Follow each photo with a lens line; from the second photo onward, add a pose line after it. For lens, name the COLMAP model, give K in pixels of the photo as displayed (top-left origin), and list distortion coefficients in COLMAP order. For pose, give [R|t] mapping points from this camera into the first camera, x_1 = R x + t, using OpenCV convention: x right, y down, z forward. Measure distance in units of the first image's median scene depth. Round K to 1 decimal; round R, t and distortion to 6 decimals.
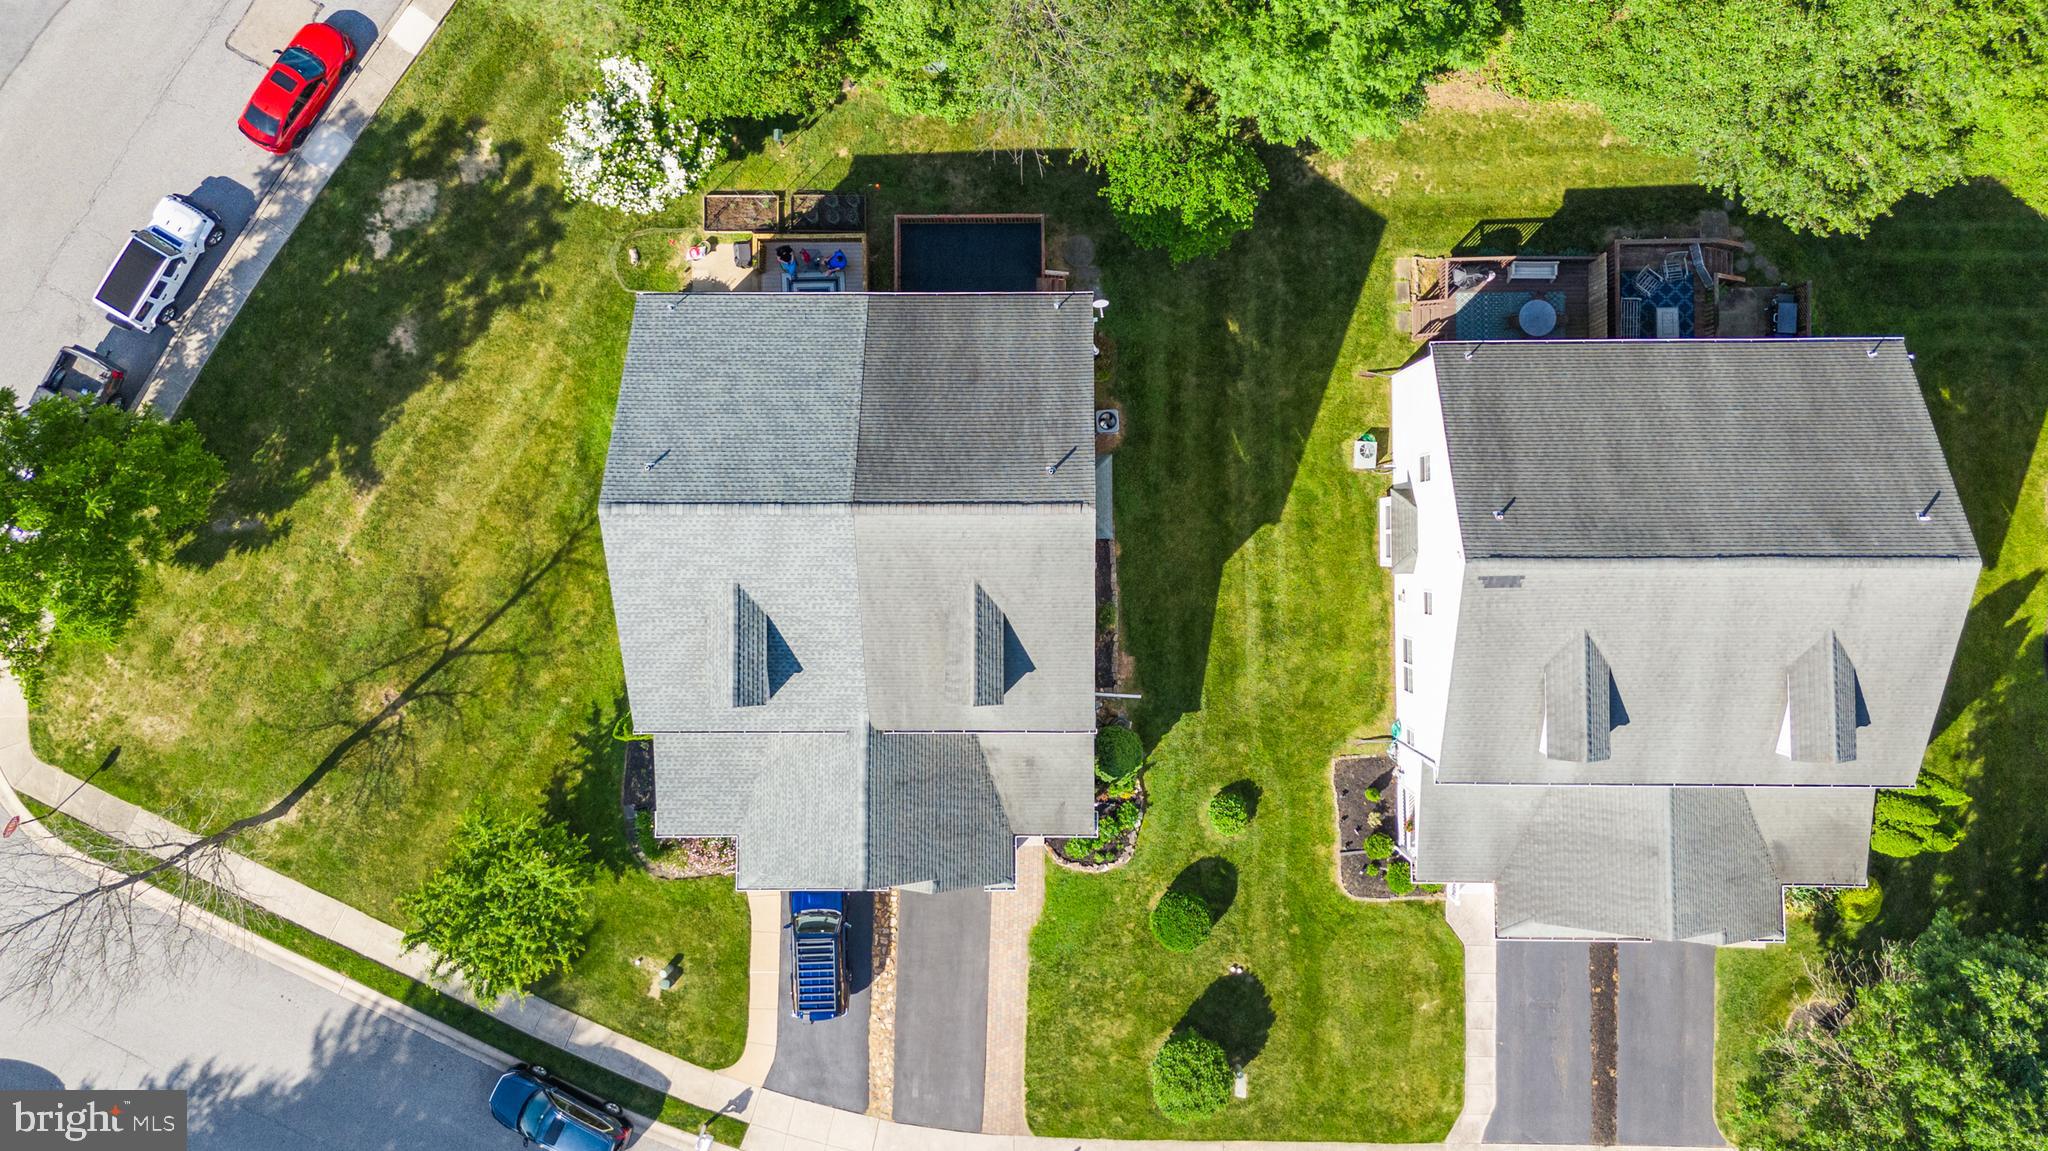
lens RADIAL K [[1440.2, 0, 1044.9], [0, 1440.2, 502.3], [0, 0, 1]] dist [0.039296, -0.002760]
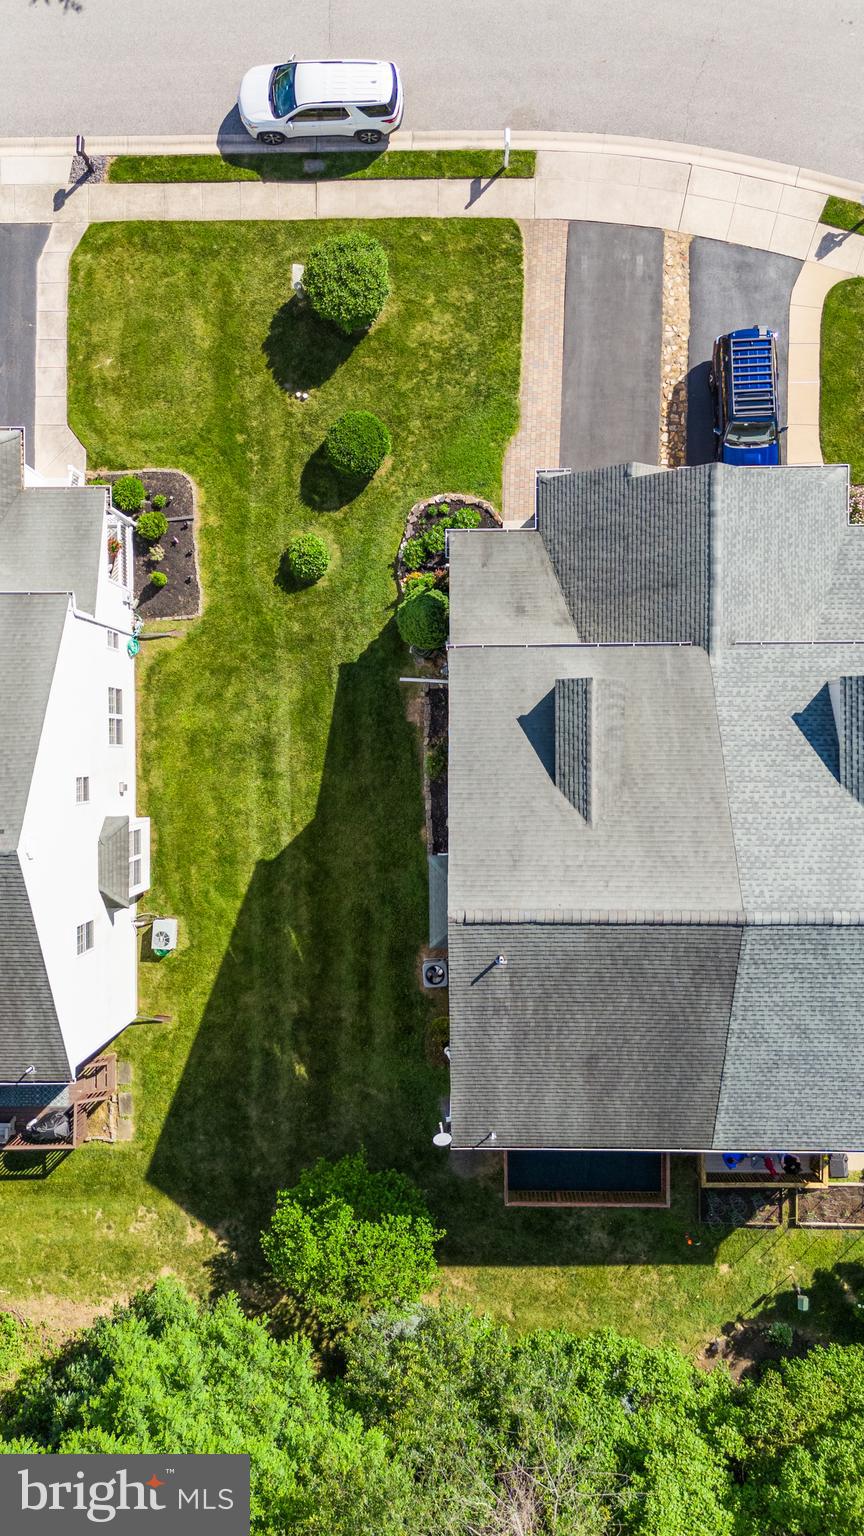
lens RADIAL K [[1073.8, 0, 423.2], [0, 1073.8, 764.7], [0, 0, 1]] dist [0.038701, -0.021305]
pose [[-0.998264, 0.000920, 0.058884, 0.010336], [0.000612, -0.999662, 0.025996, 0.060979], [0.058888, 0.025987, 0.997926, 0.301855]]
